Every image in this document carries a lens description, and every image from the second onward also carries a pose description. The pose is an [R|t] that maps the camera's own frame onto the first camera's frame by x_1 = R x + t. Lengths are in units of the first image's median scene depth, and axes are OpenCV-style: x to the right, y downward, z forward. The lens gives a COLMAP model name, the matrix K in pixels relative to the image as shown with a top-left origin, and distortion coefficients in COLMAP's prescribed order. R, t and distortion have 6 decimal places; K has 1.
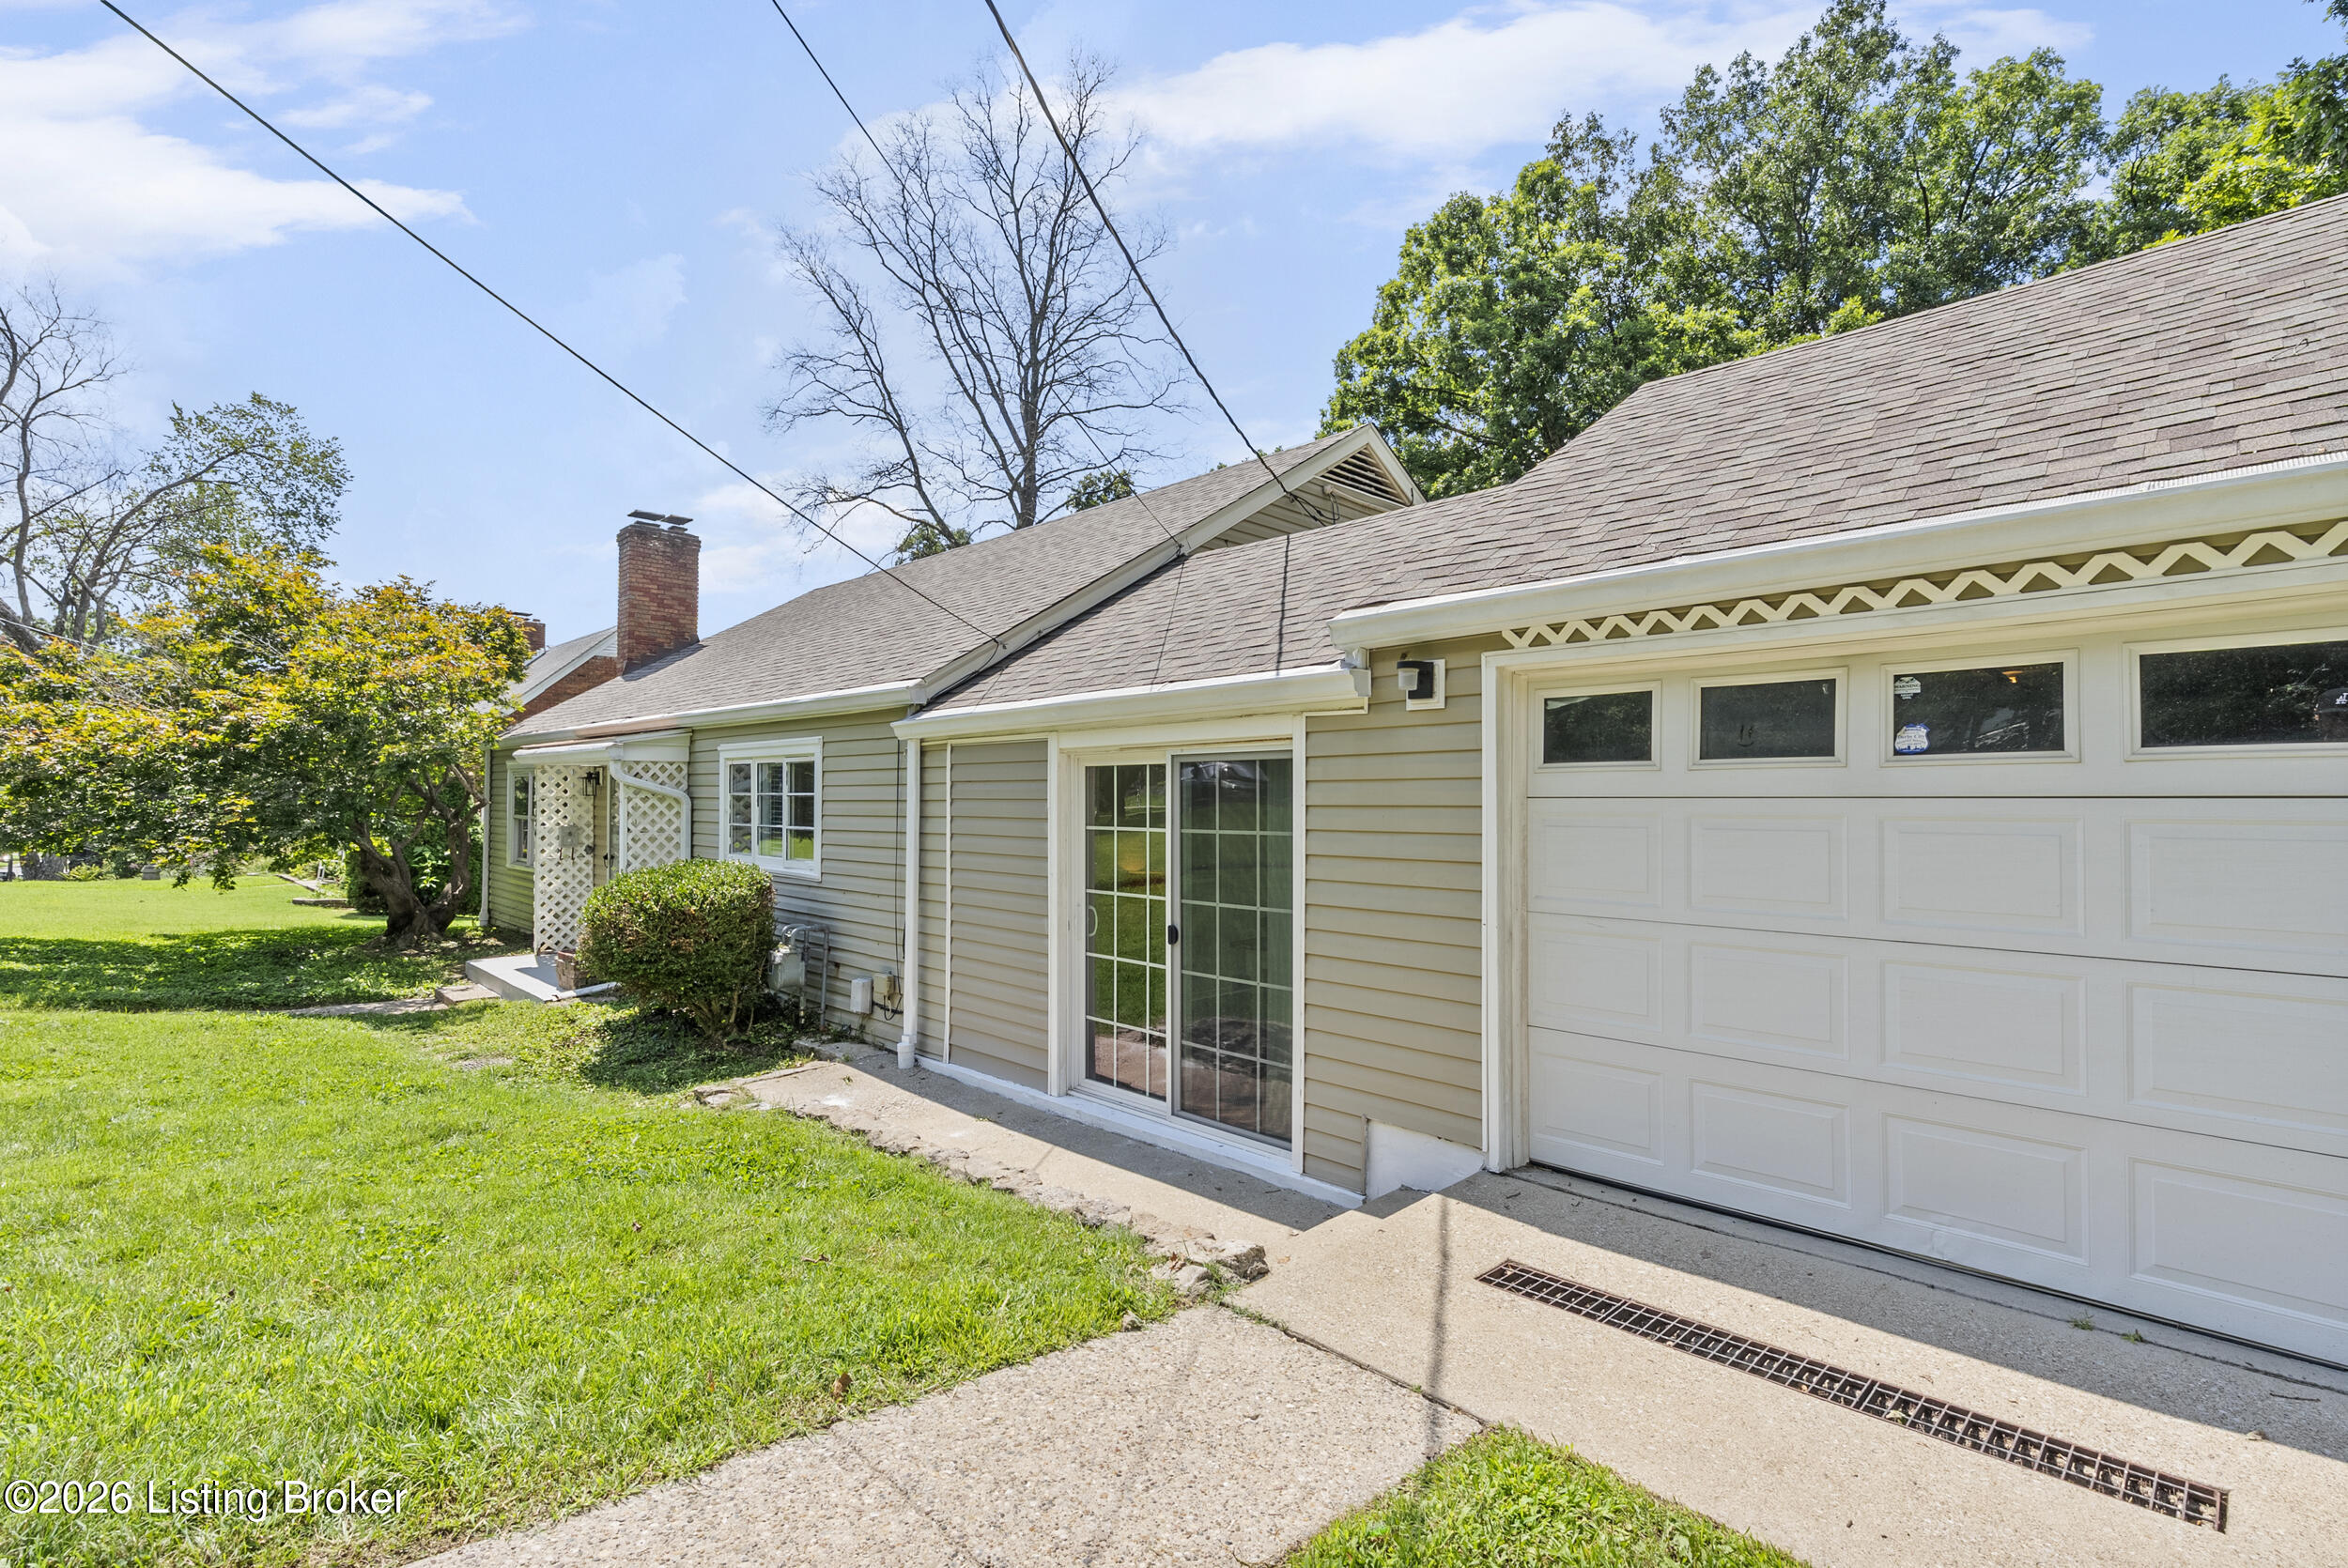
lens RADIAL K [[1099.0, 0, 1174.0], [0, 1099.0, 784.0], [0, 0, 1]] dist [0.001552, 0.000662]
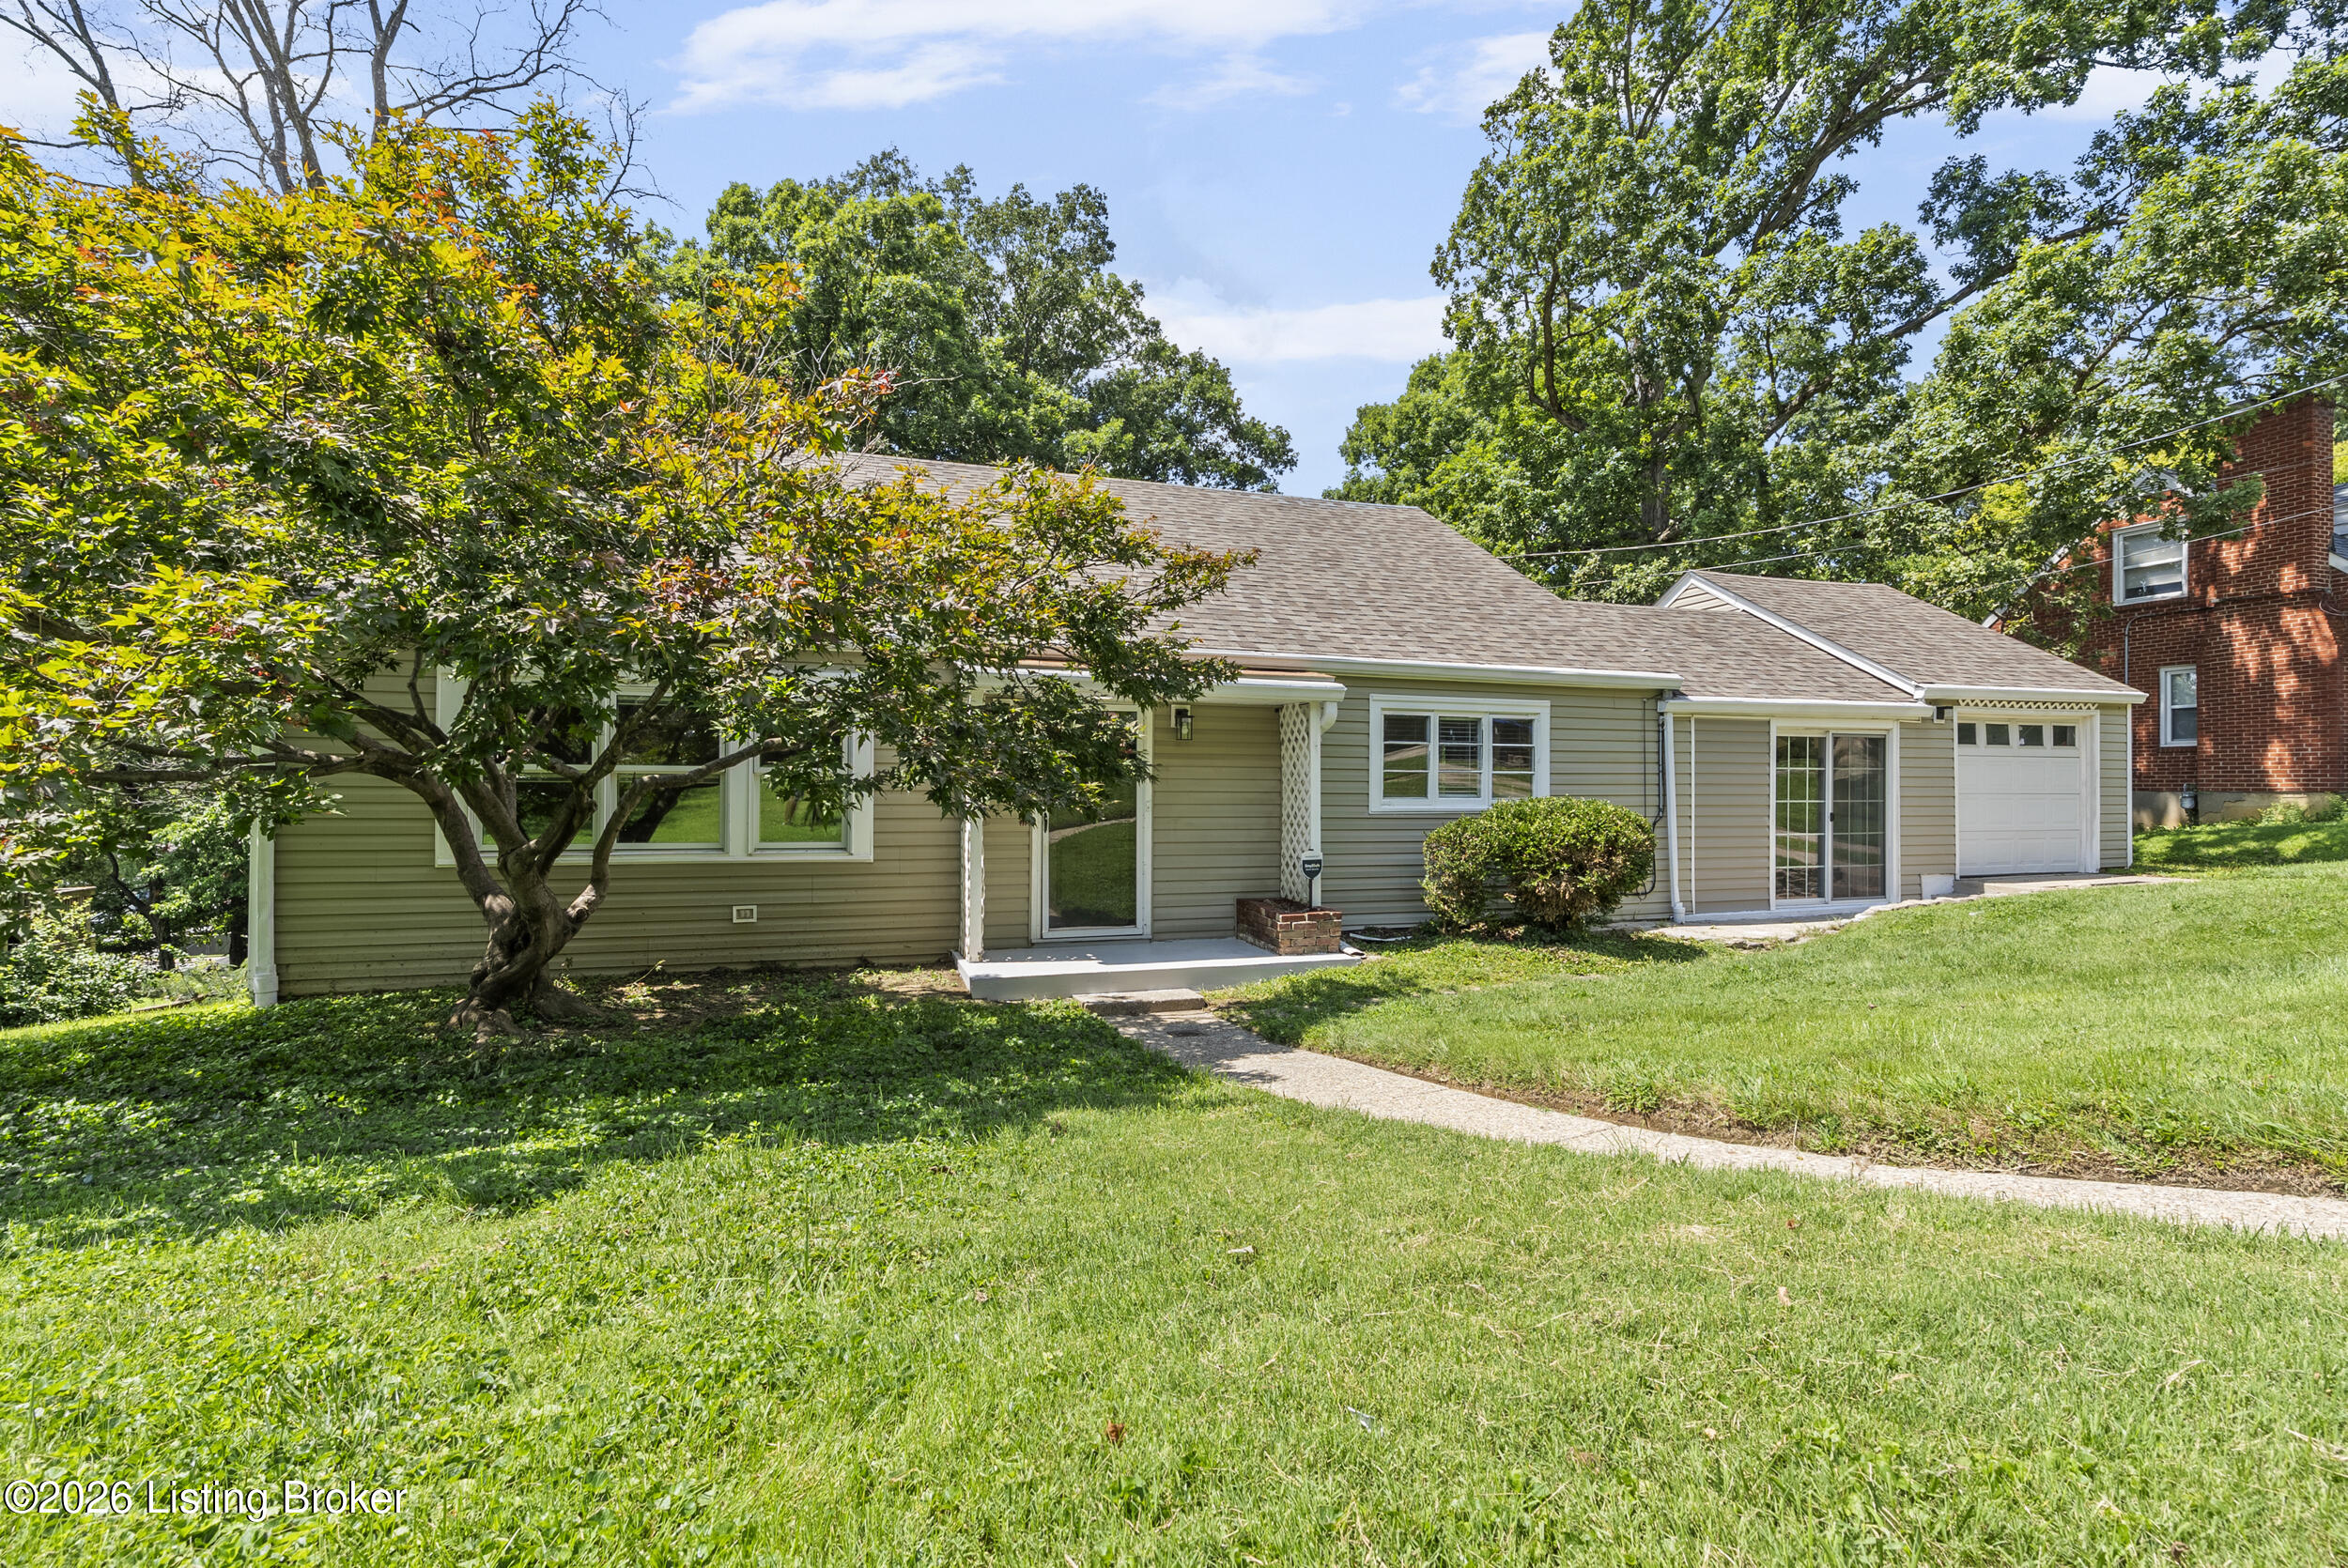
lens RADIAL K [[1099.0, 0, 1174.0], [0, 1099.0, 784.0], [0, 0, 1]] dist [0.001552, 0.000662]
pose [[0.462107, 0.023428, 0.886515, -2.159559], [-0.007410, 0.999718, -0.022558, 0.113602], [-0.886793, 0.003855, 0.462150, 0.971004]]
